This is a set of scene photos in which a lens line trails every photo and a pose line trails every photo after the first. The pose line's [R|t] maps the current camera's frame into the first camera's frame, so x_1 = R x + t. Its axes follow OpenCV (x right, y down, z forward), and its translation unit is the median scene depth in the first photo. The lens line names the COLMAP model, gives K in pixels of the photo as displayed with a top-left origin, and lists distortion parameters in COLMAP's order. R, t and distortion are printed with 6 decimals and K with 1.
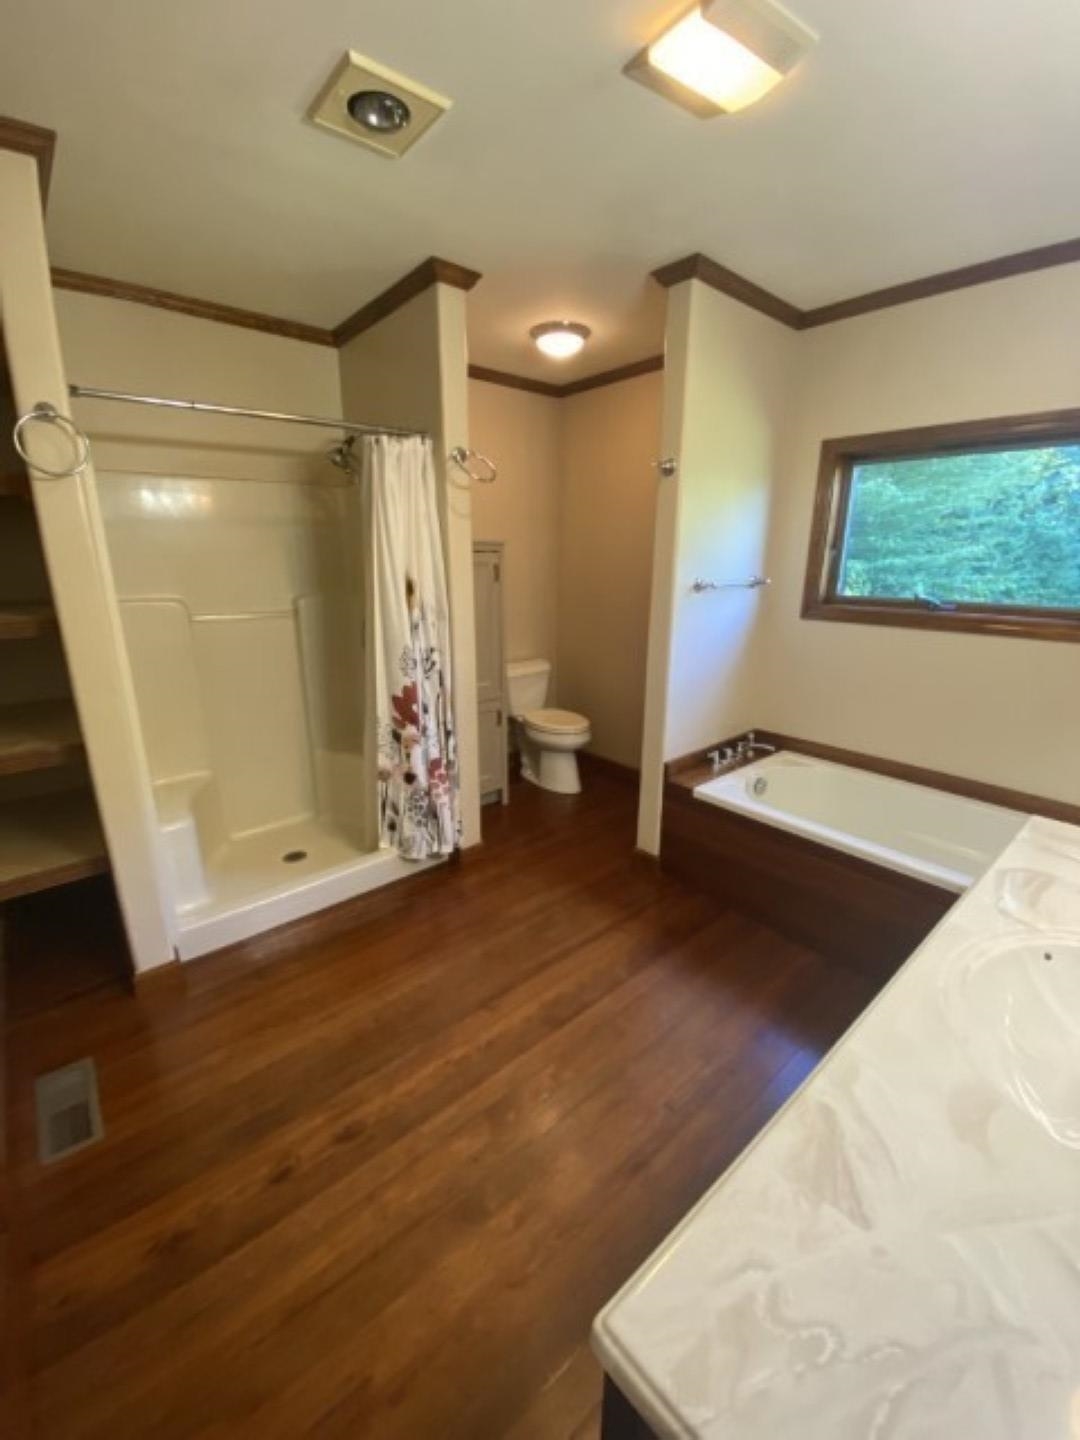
lens RADIAL K [[584.4, 0, 542.0], [0, 584.4, 715.2], [0, 0, 1]] dist [0.034352, -0.028776]
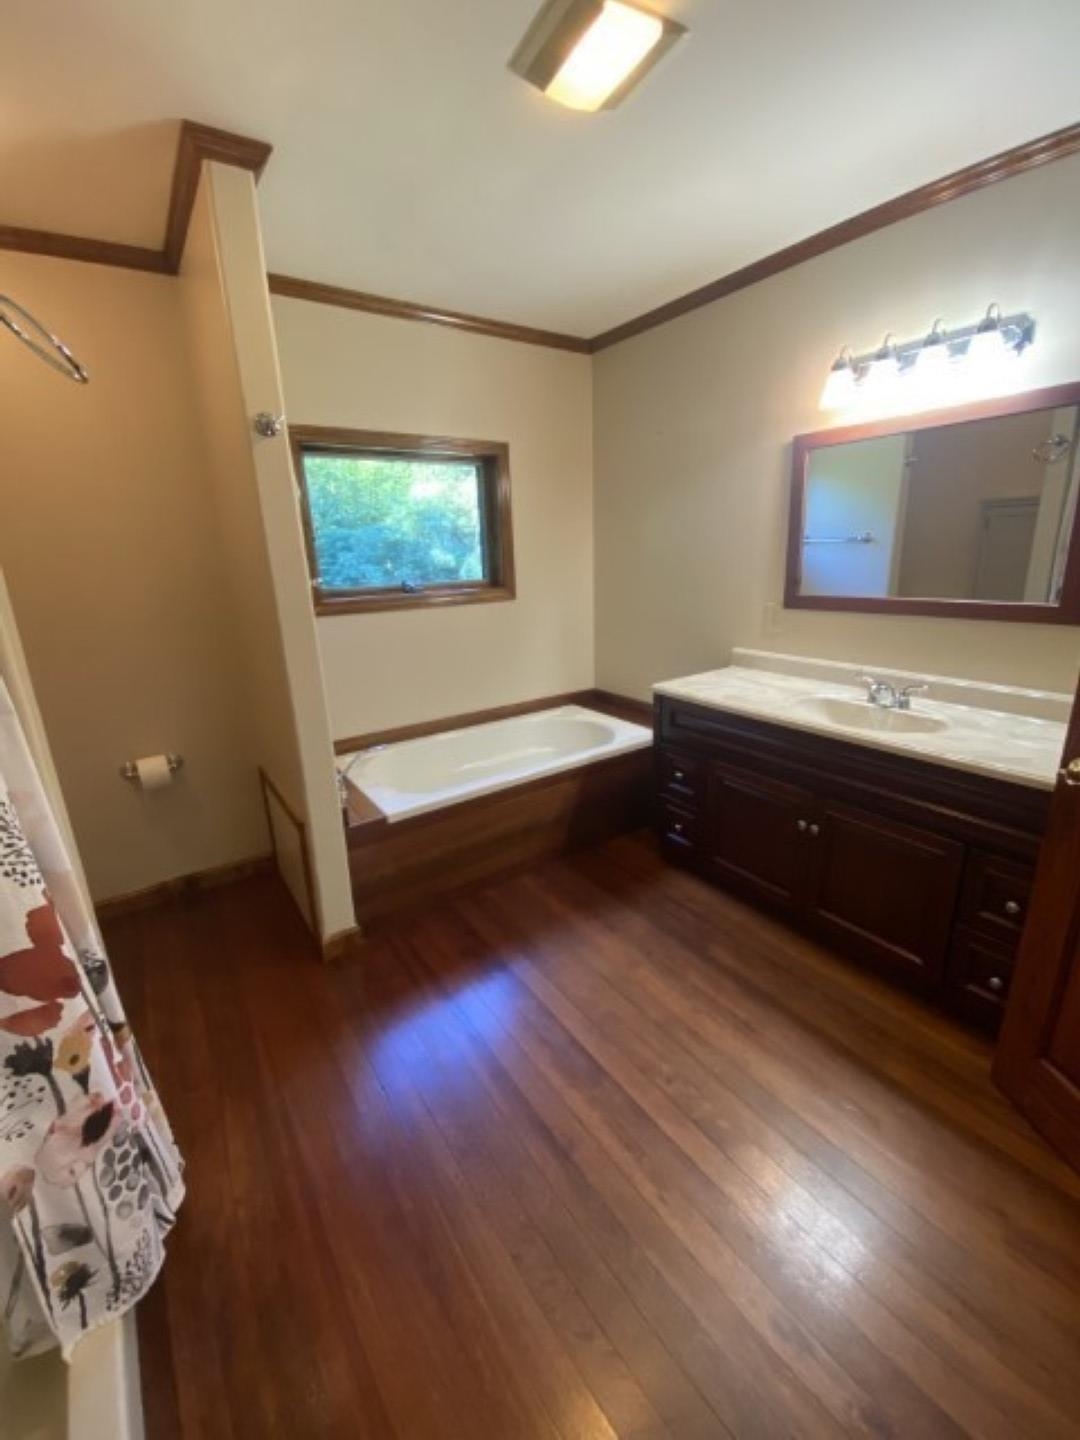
lens RADIAL K [[584.4, 0, 542.0], [0, 584.4, 715.2], [0, 0, 1]] dist [0.034352, -0.028776]
pose [[0.091122, -0.280635, 0.955479, -0.491618], [0.302088, 0.922049, 0.242007, -0.146766], [-0.948915, 0.266587, 0.168796, 0.580150]]
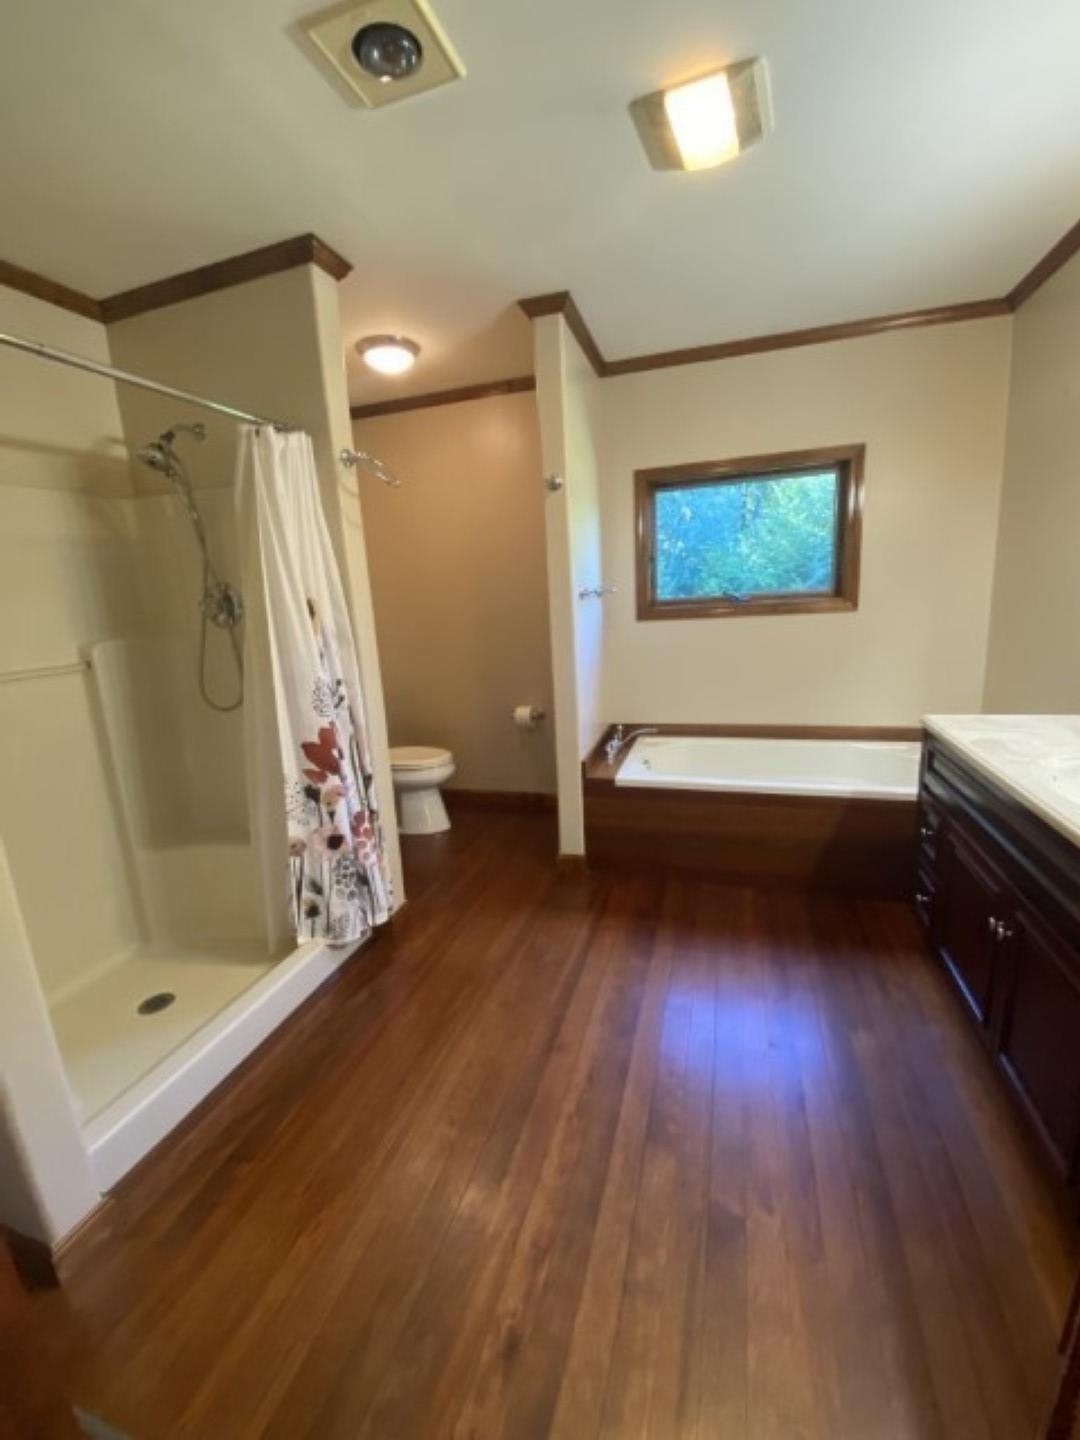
lens RADIAL K [[584.4, 0, 542.0], [0, 584.4, 715.2], [0, 0, 1]] dist [0.034352, -0.028776]
pose [[0.844515, -0.156275, 0.512223, -0.371399], [0.199879, 0.979338, -0.030759, 0.017765], [-0.496833, 0.128359, 0.858301, 0.136668]]
